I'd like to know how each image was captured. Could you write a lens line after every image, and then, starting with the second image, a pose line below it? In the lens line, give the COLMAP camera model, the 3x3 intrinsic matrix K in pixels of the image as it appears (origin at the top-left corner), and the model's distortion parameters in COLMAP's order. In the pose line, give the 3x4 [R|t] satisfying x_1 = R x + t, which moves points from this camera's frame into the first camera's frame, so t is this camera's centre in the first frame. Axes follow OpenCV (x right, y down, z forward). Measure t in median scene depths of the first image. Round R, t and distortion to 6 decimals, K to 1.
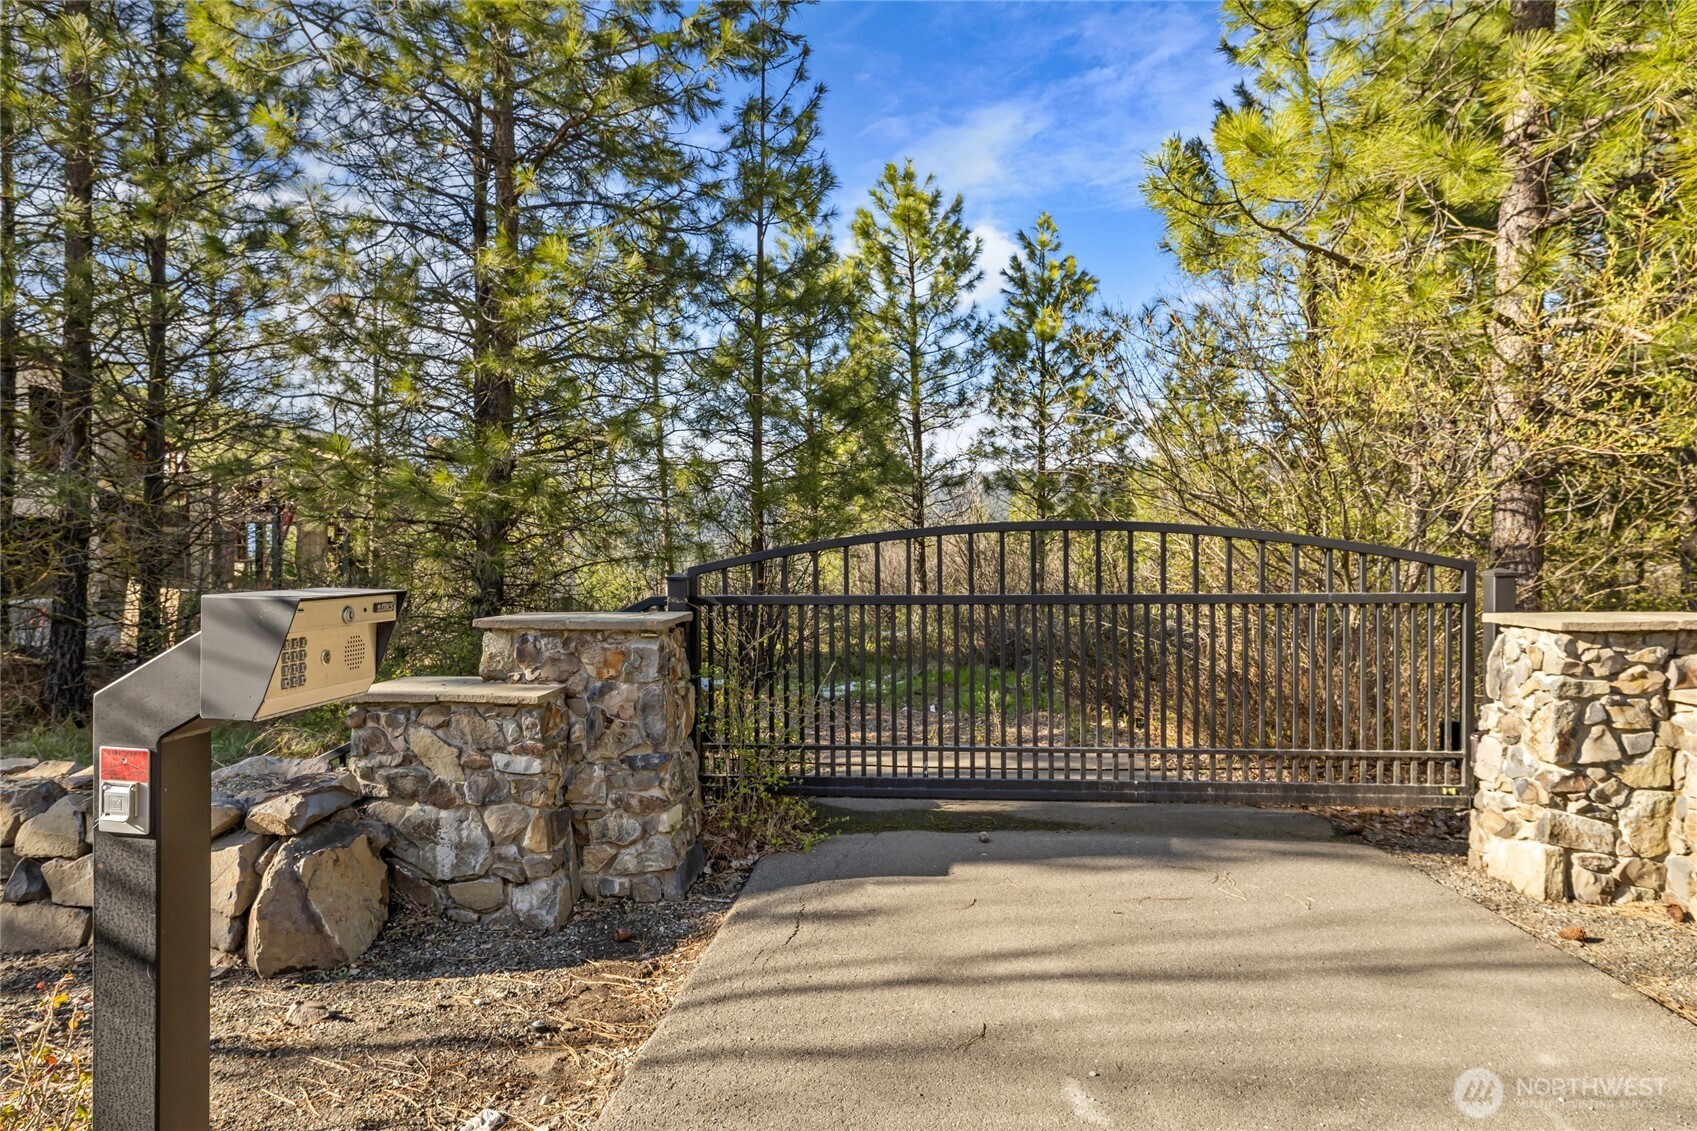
lens RADIAL K [[1023.8, 0, 848.5], [0, 1023.8, 565.5], [0, 0, 1]] dist [-0.003116, -0.000894]
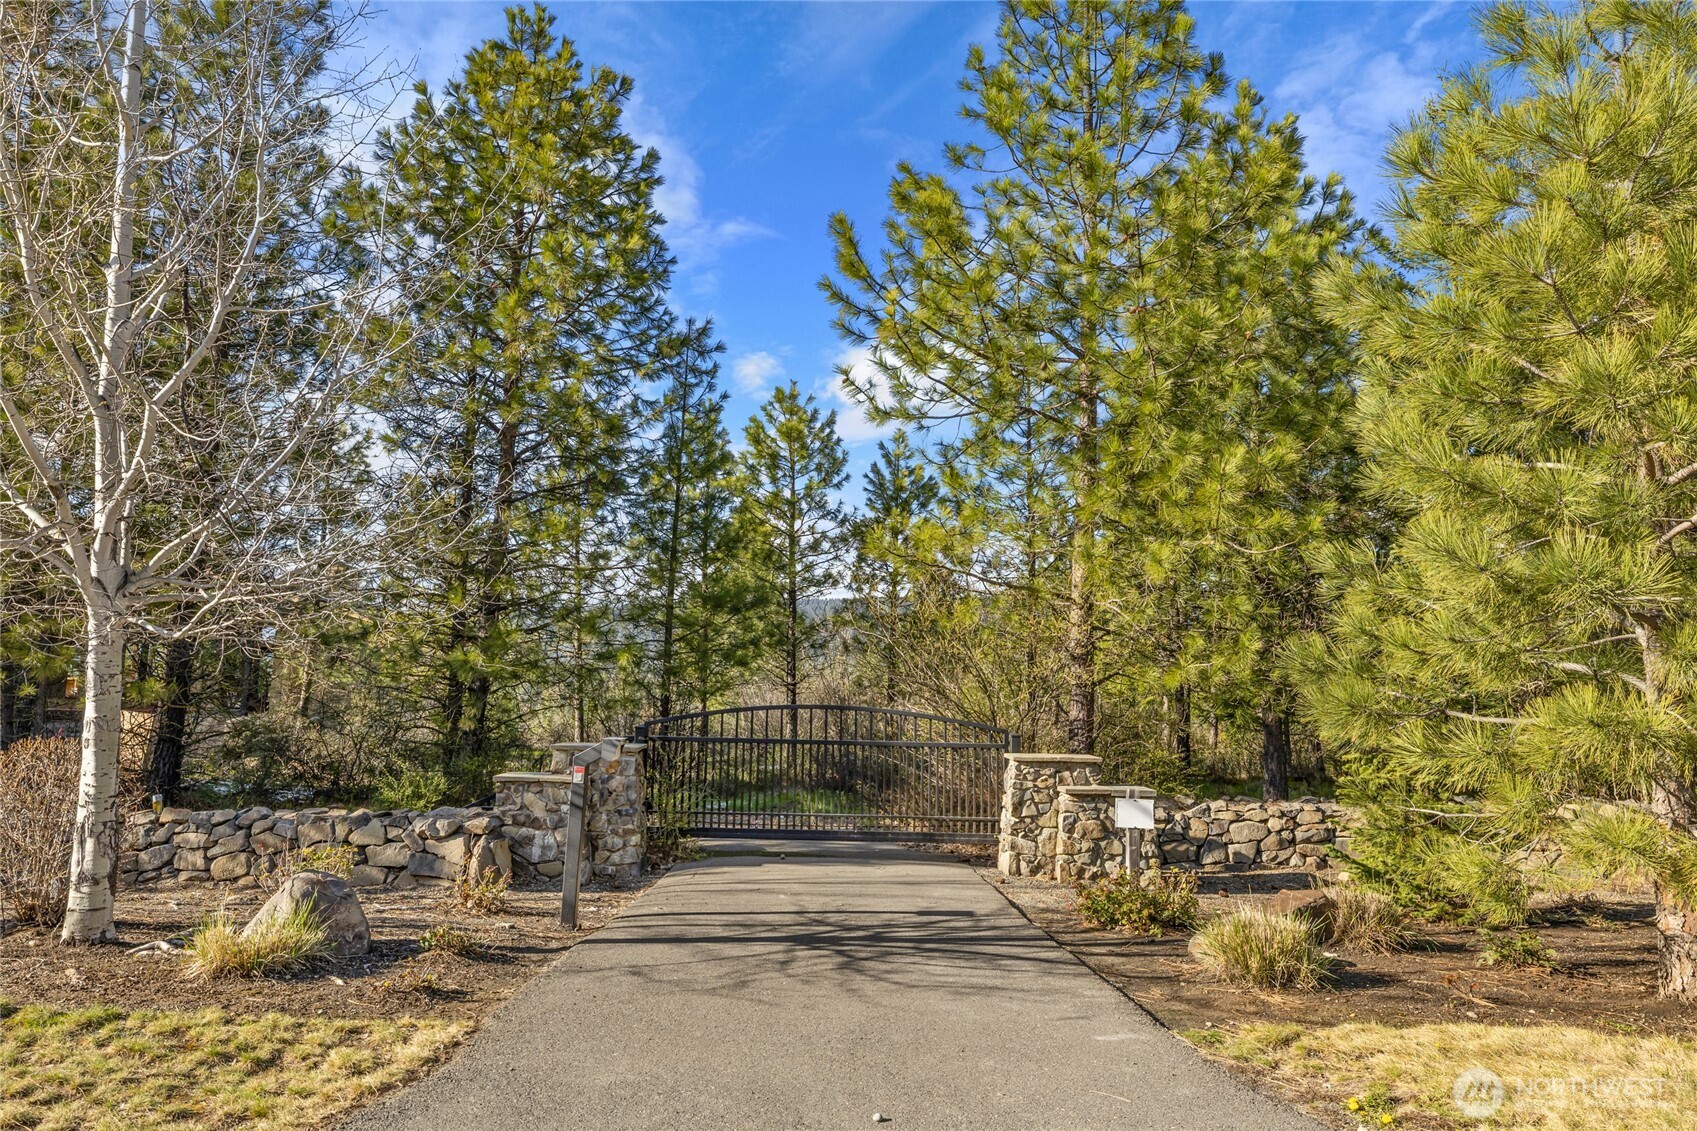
lens RADIAL K [[955.2, 0, 848.5], [0, 955.2, 565.5], [0, 0, 1]] dist [0.005230, 0.000498]
pose [[0.992346, 0.046194, 0.114527, 0.016925], [-0.028940, 0.988568, -0.147972, -0.043941], [-0.120053, 0.143525, 0.982338, -1.163402]]
